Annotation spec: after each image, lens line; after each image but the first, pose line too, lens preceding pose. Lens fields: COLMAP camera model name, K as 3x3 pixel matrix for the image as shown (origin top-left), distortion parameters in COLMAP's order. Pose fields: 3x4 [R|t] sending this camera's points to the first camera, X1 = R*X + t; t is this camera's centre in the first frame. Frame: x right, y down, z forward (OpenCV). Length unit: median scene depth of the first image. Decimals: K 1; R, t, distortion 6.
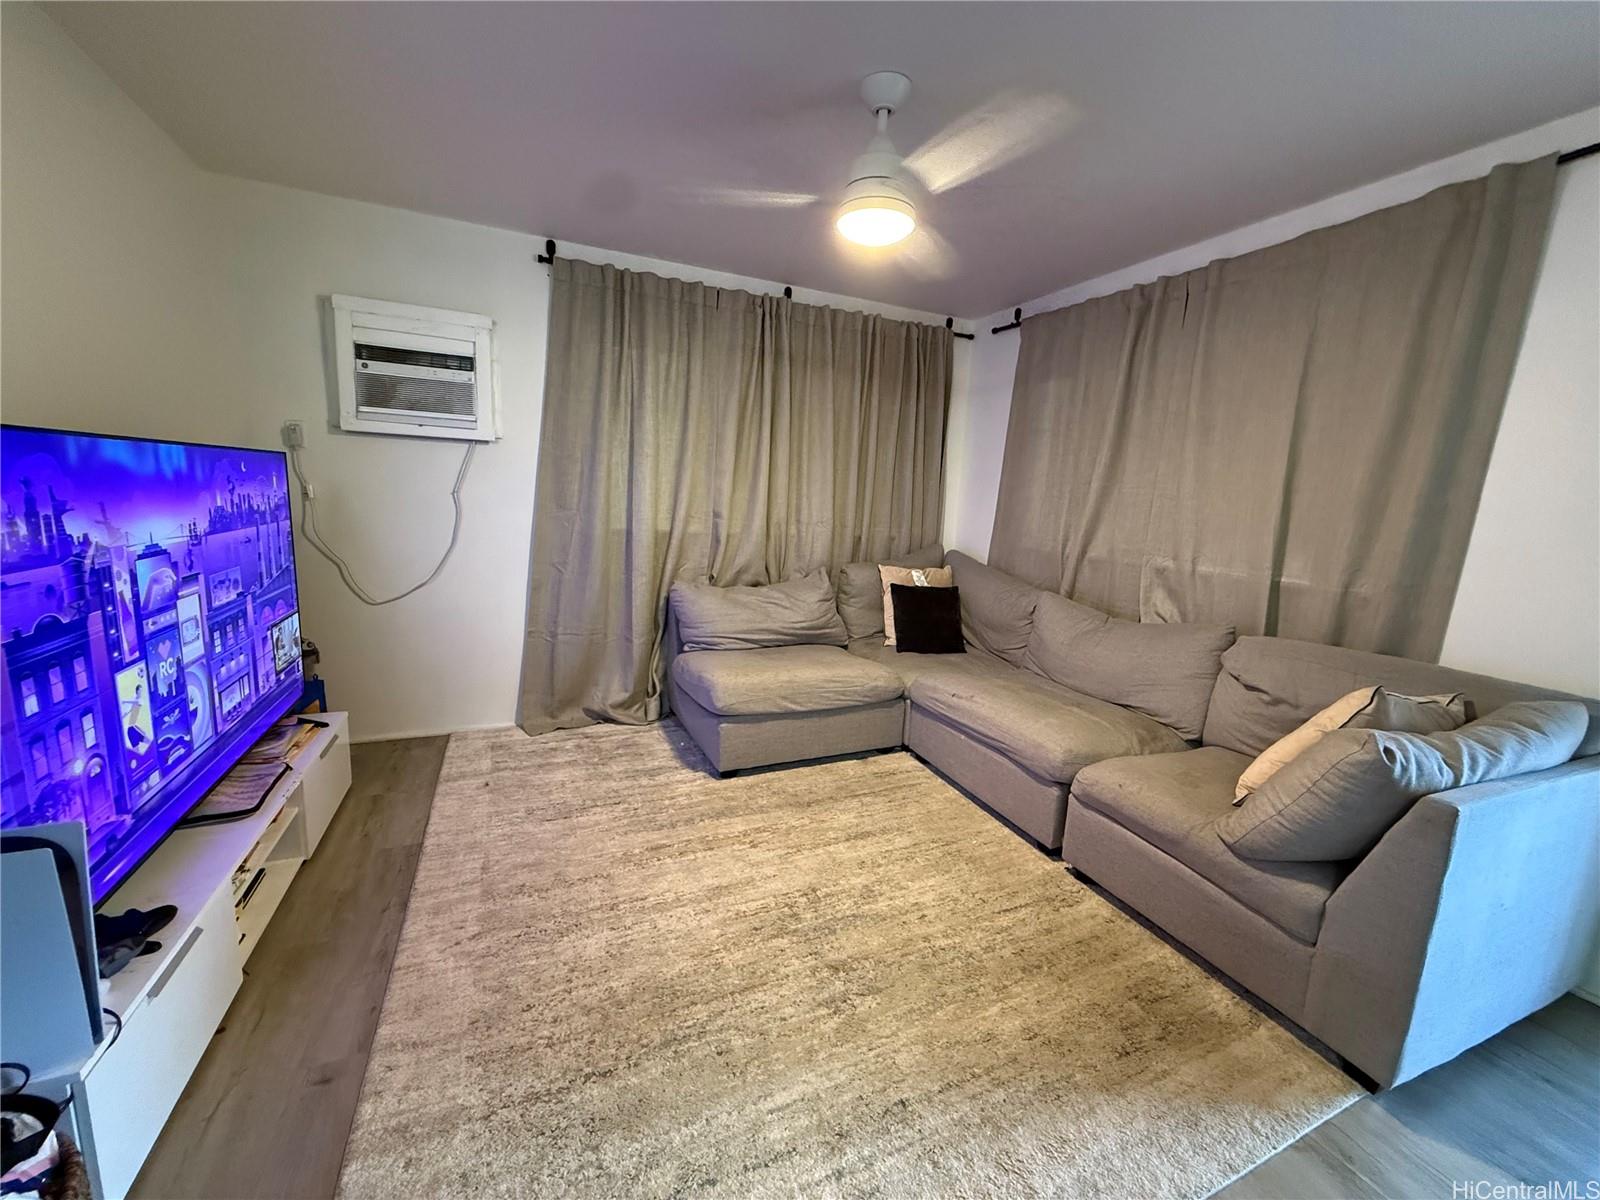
lens RADIAL K [[636.2, 0, 794.7], [0, 636.2, 600.5], [0, 0, 1]] dist [0.000046, 0.000459]
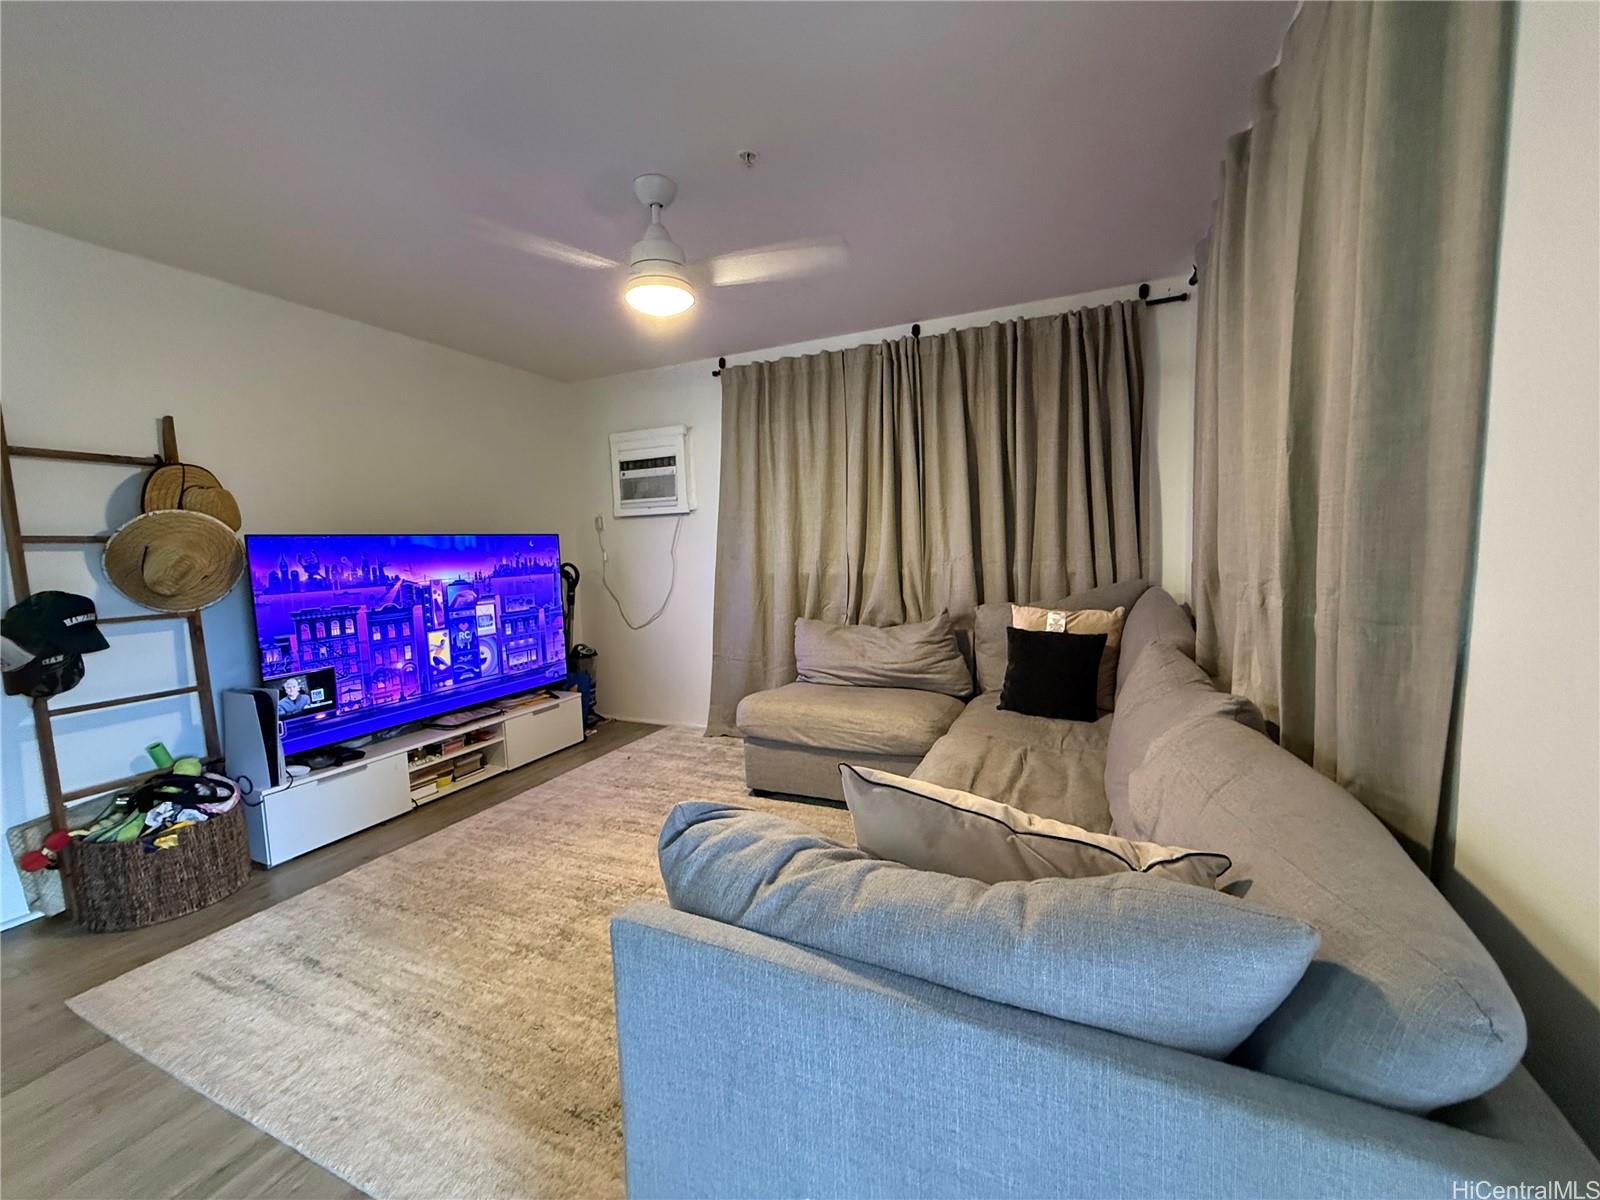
lens RADIAL K [[636.2, 0, 795.6], [0, 636.2, 599.9], [0, 0, 1]] dist [0.000046, 0.000459]
pose [[0.664473, -0.006272, -0.747286, 0.760181], [-0.061255, 0.996143, -0.062828, 0.009988], [0.744797, 0.087523, 0.661526, 0.305566]]
